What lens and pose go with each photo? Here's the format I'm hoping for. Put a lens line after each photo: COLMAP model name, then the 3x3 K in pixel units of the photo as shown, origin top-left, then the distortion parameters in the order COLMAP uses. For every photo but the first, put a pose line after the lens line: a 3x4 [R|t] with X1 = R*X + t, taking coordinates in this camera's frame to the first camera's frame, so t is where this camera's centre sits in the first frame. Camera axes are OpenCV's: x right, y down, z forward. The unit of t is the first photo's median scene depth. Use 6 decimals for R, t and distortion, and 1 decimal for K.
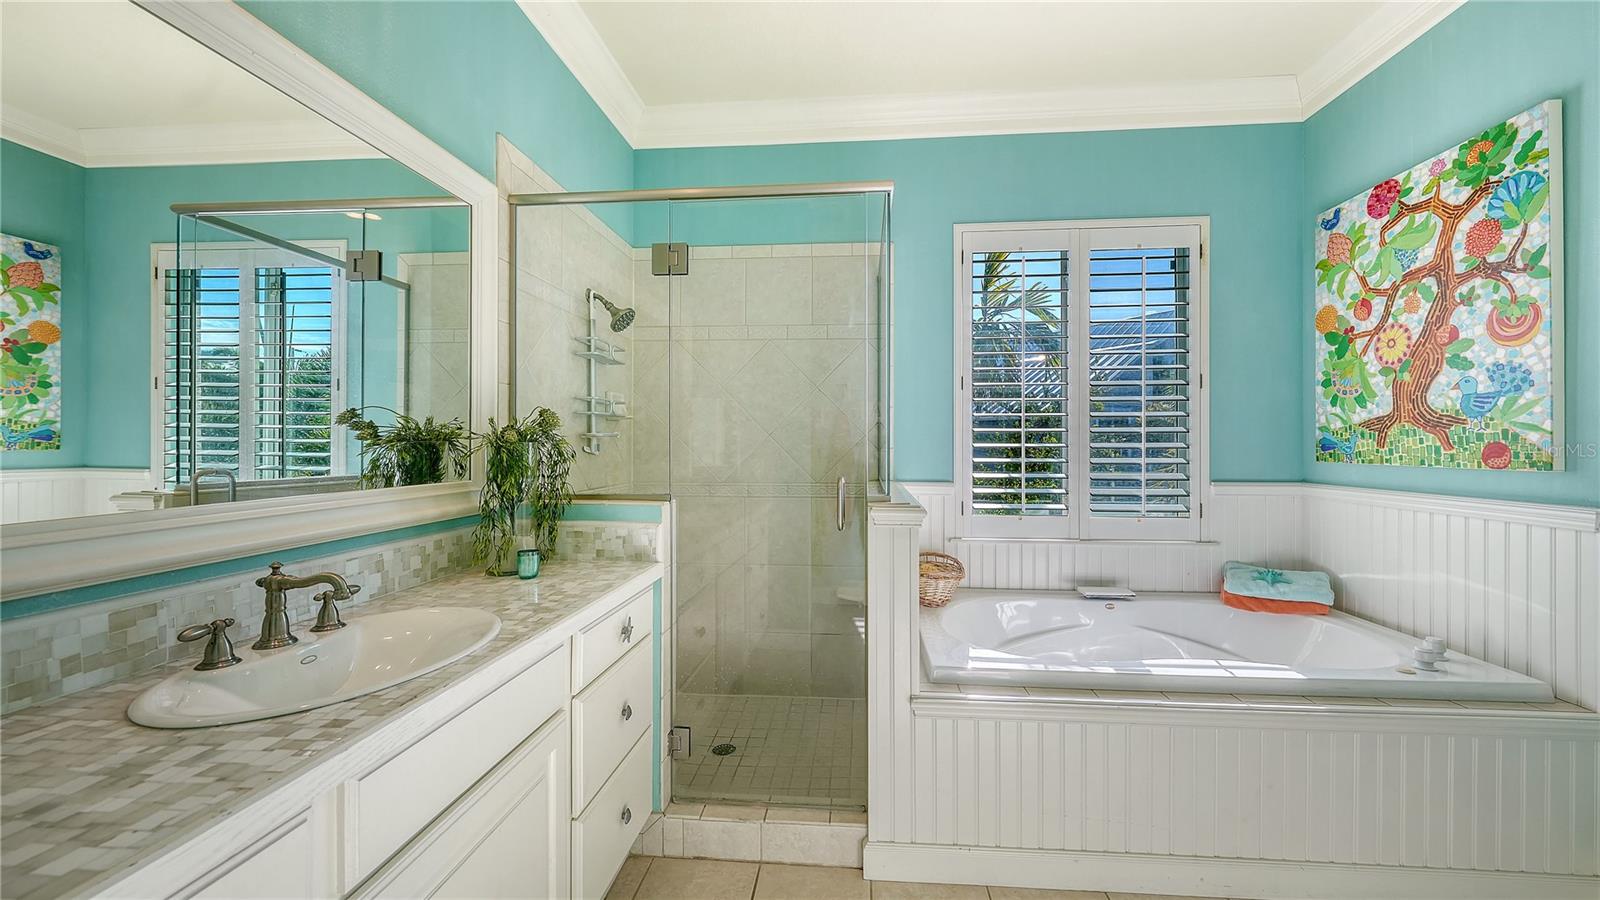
lens RADIAL K [[594.7, 0, 809.7], [0, 594.7, 443.0], [0, 0, 1]] dist [-0.003699, 0.000285]
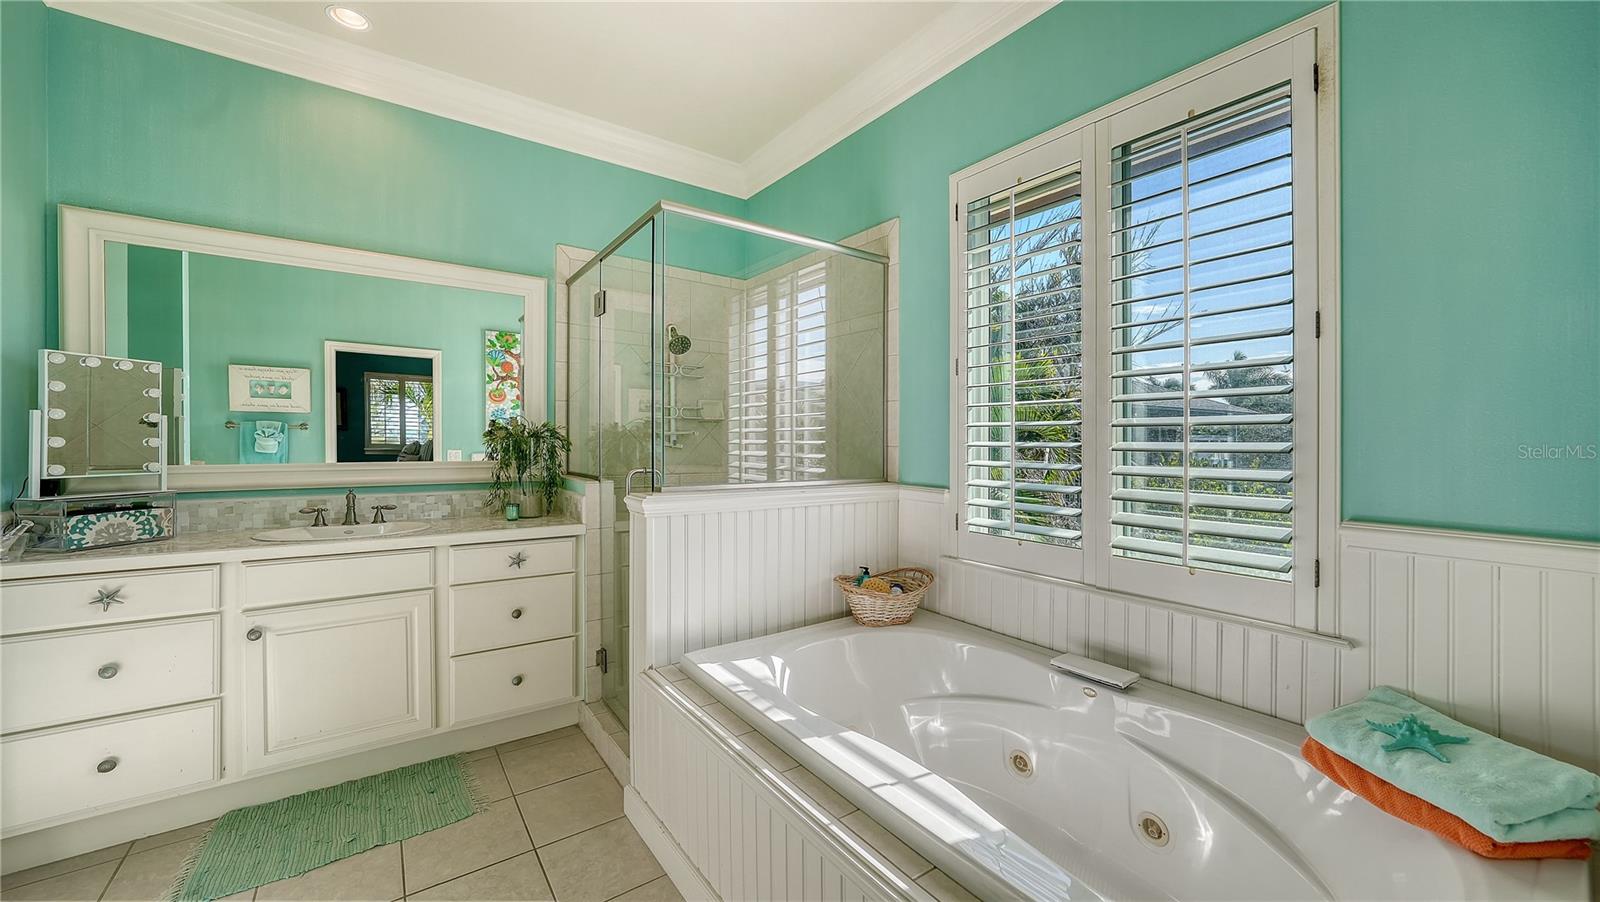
lens RADIAL K [[579.9, 0, 799.9], [0, 579.9, 446.7], [0, 0, 1]] dist [-0.018525, -0.000053]
pose [[0.654978, 0.012423, -0.755546, 0.826975], [-0.007532, 0.999923, 0.009912, 0.001335], [0.755610, -0.000802, 0.655021, 0.370566]]
